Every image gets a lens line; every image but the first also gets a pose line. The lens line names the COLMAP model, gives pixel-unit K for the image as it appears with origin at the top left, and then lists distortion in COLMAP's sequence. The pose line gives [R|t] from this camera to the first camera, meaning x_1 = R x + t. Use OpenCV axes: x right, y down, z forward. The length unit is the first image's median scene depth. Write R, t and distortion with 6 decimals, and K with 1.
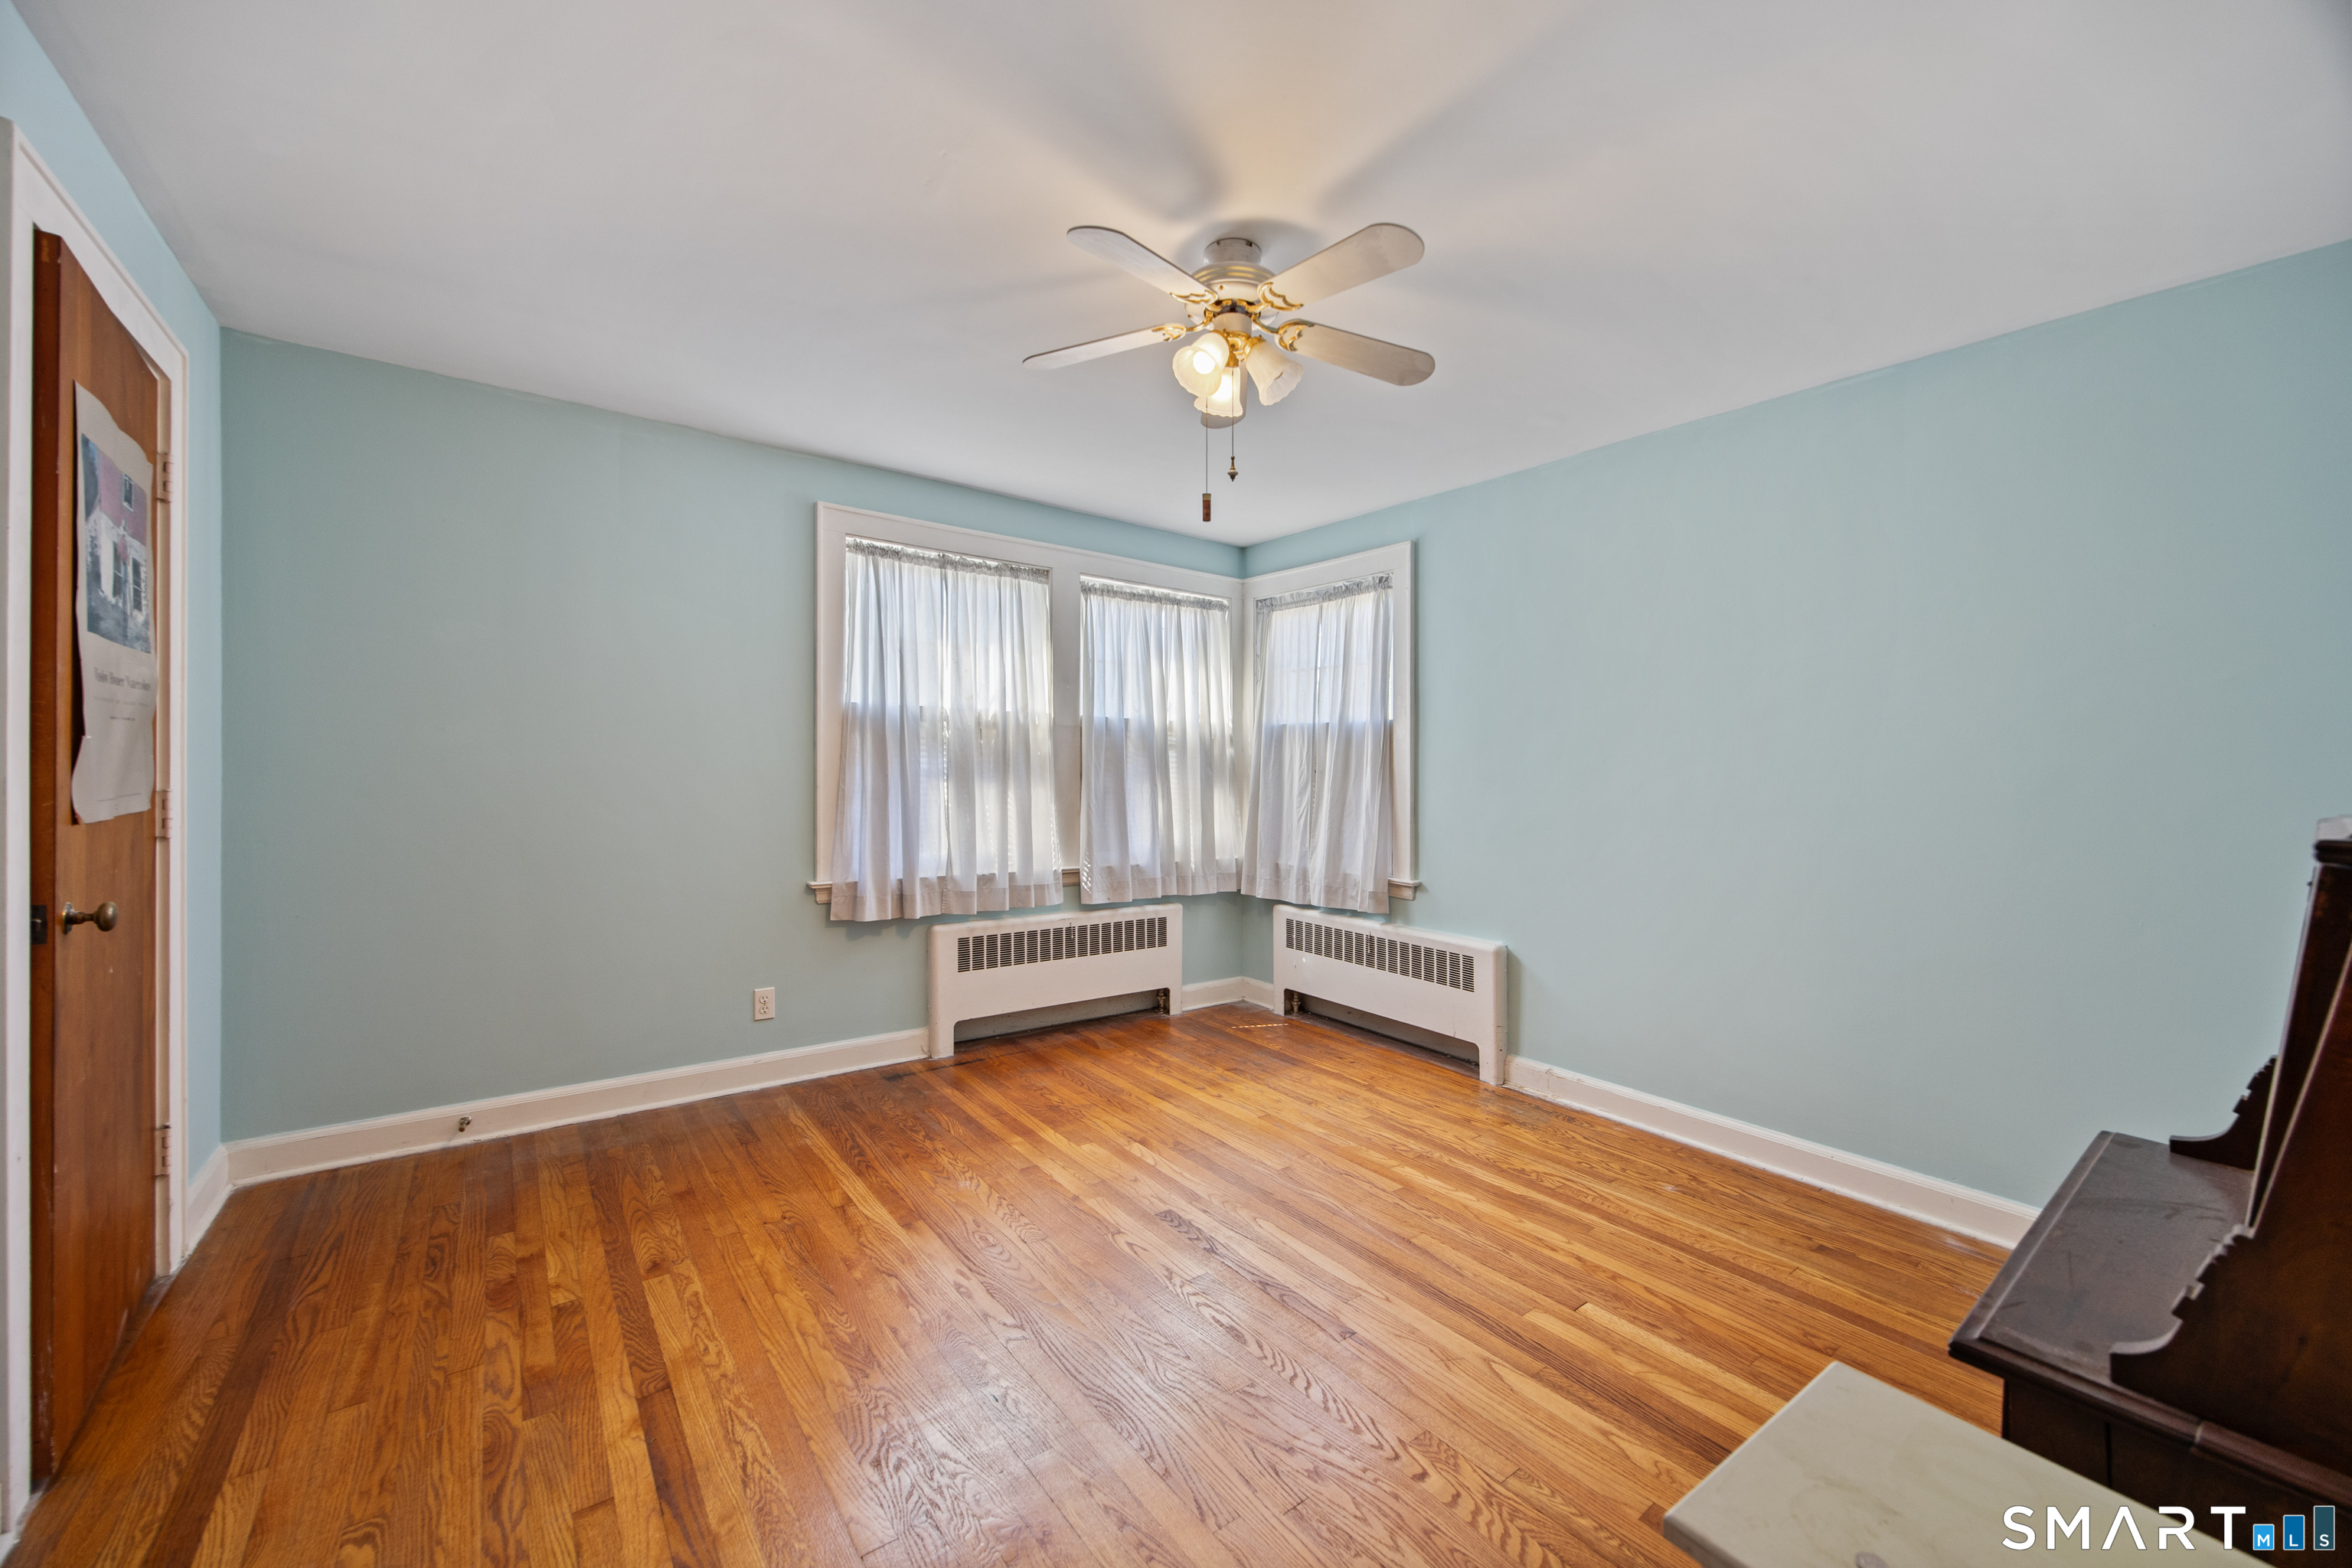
lens RADIAL K [[906.5, 0, 1176.0], [0, 906.5, 784.0], [0, 0, 1]] dist [-0.001914, -0.000357]
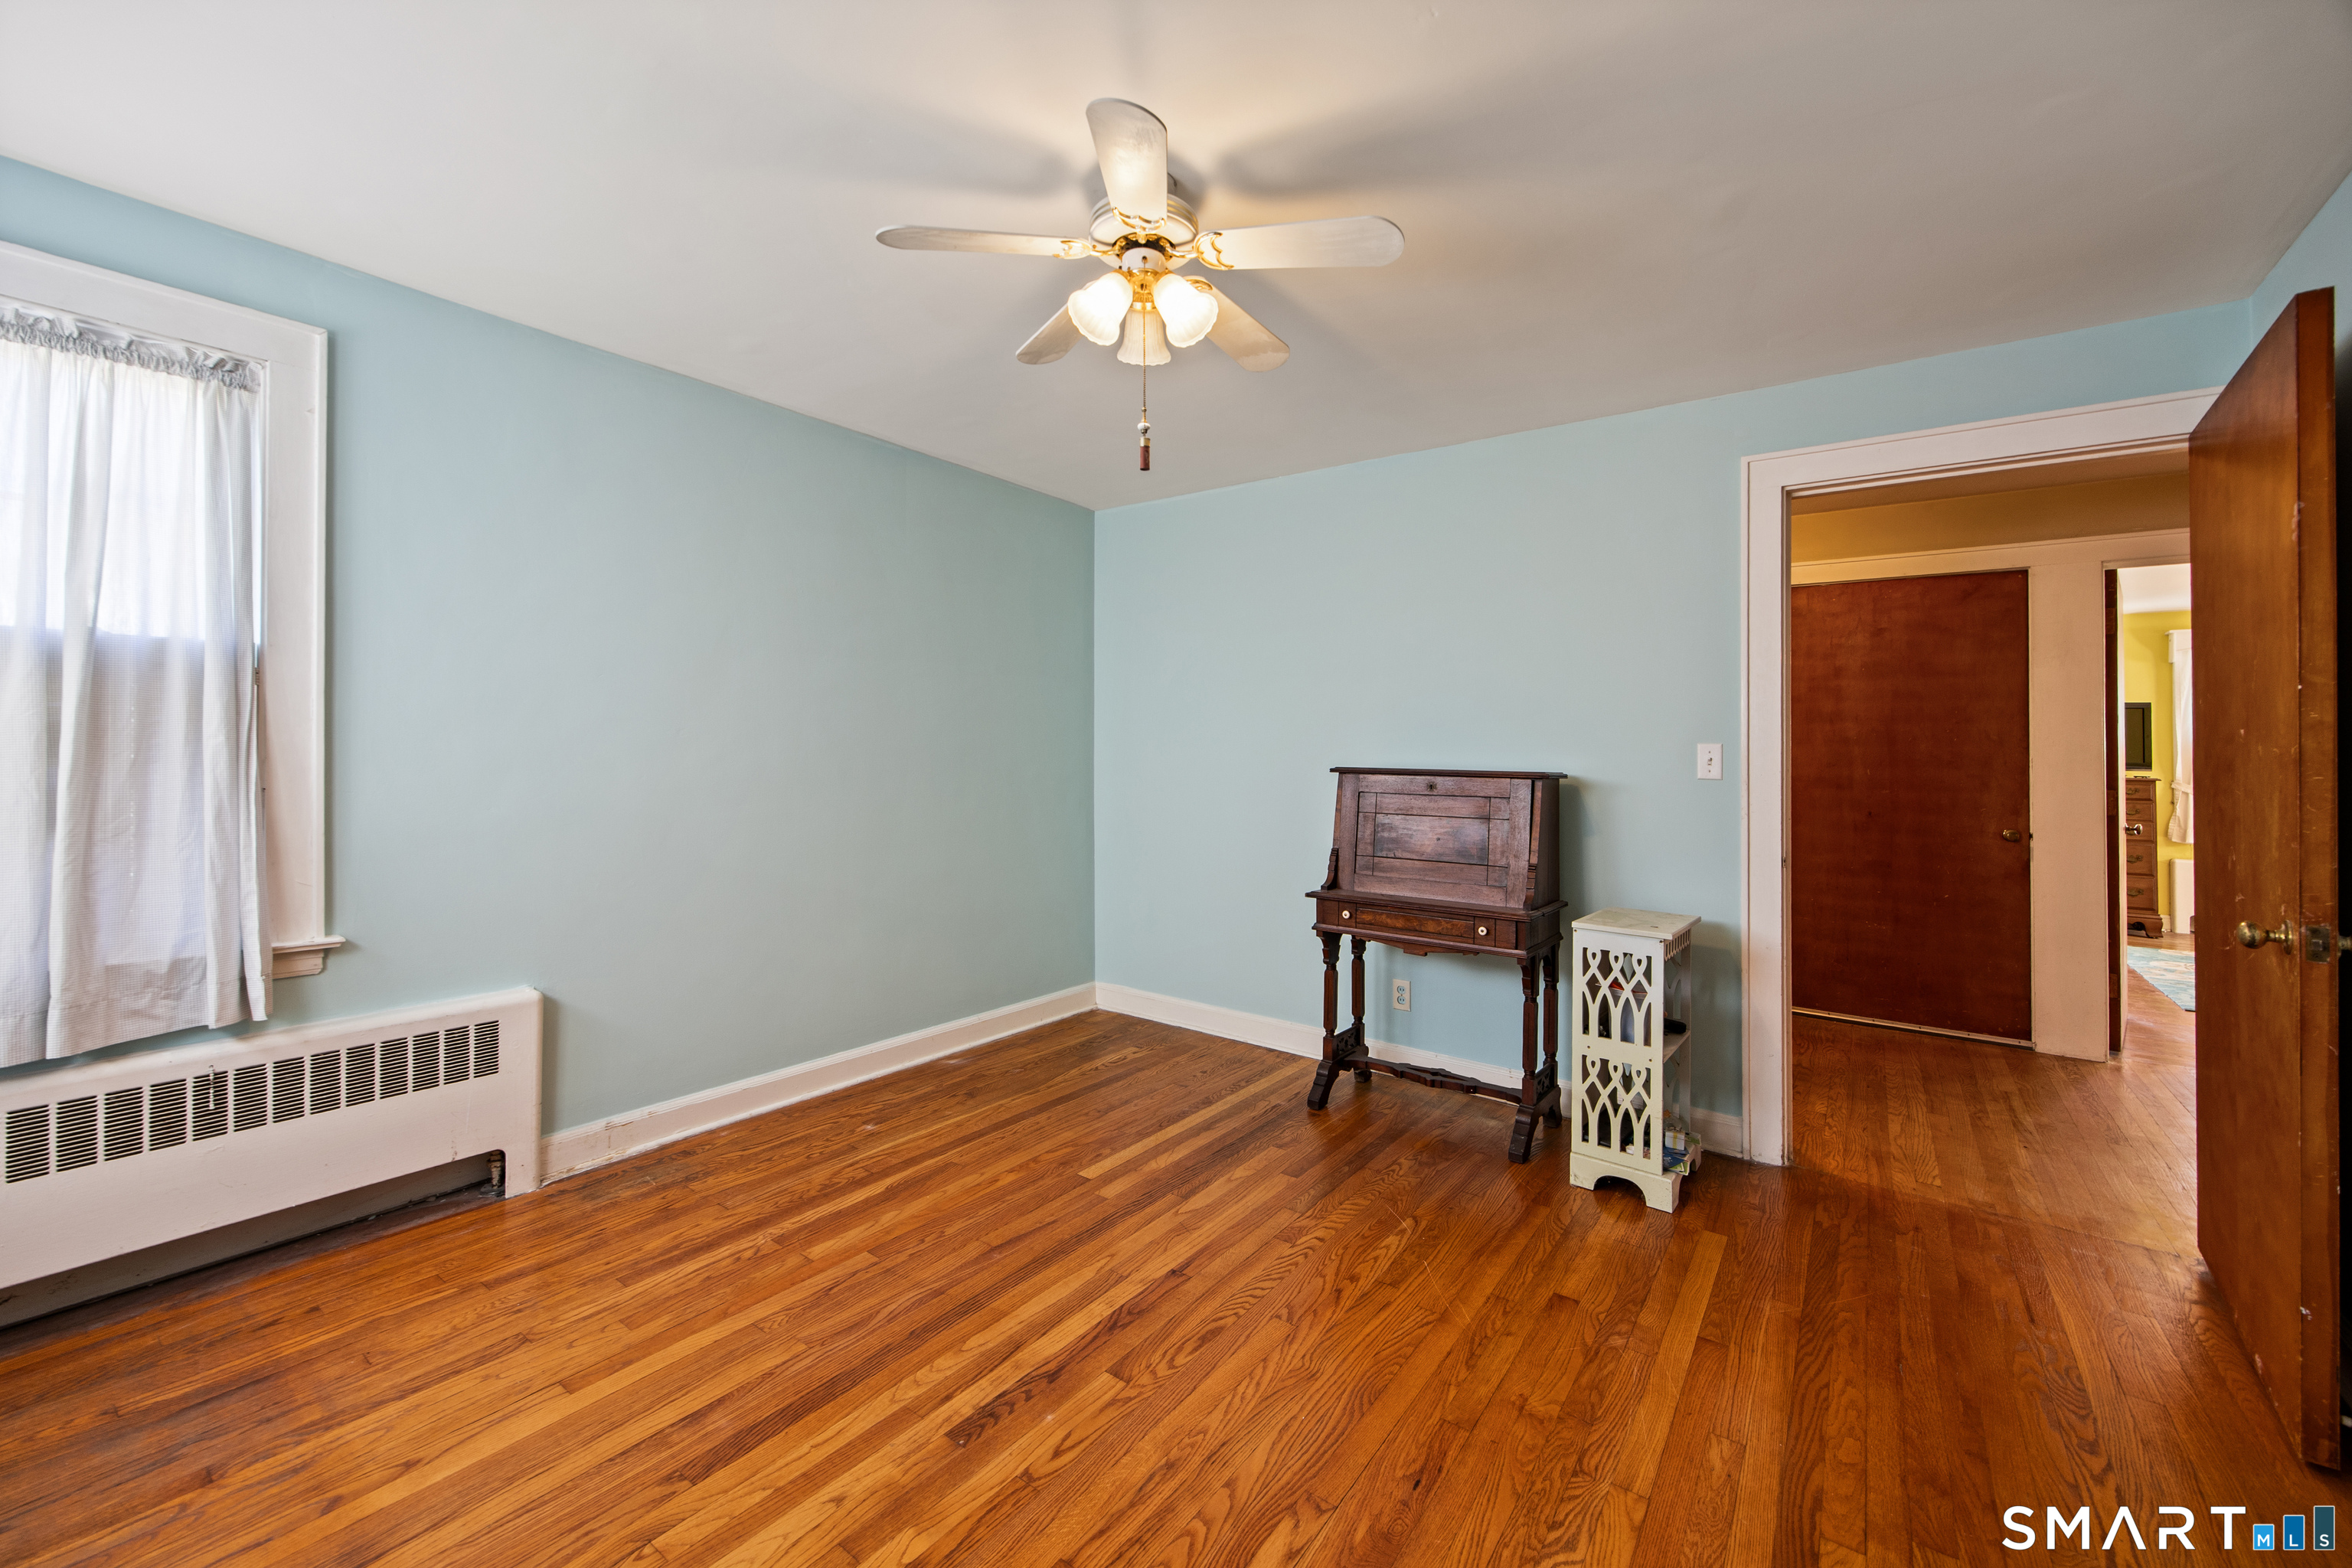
lens RADIAL K [[945.3, 0, 1181.2], [0, 945.3, 735.4], [0, 0, 1]] dist [0.000122, 0.000180]
pose [[-0.288304, -0.001556, 0.957538, -0.637950], [-0.000321, 0.999999, 0.001528, -0.028577], [-0.957539, 0.000134, -0.288305, 0.939282]]
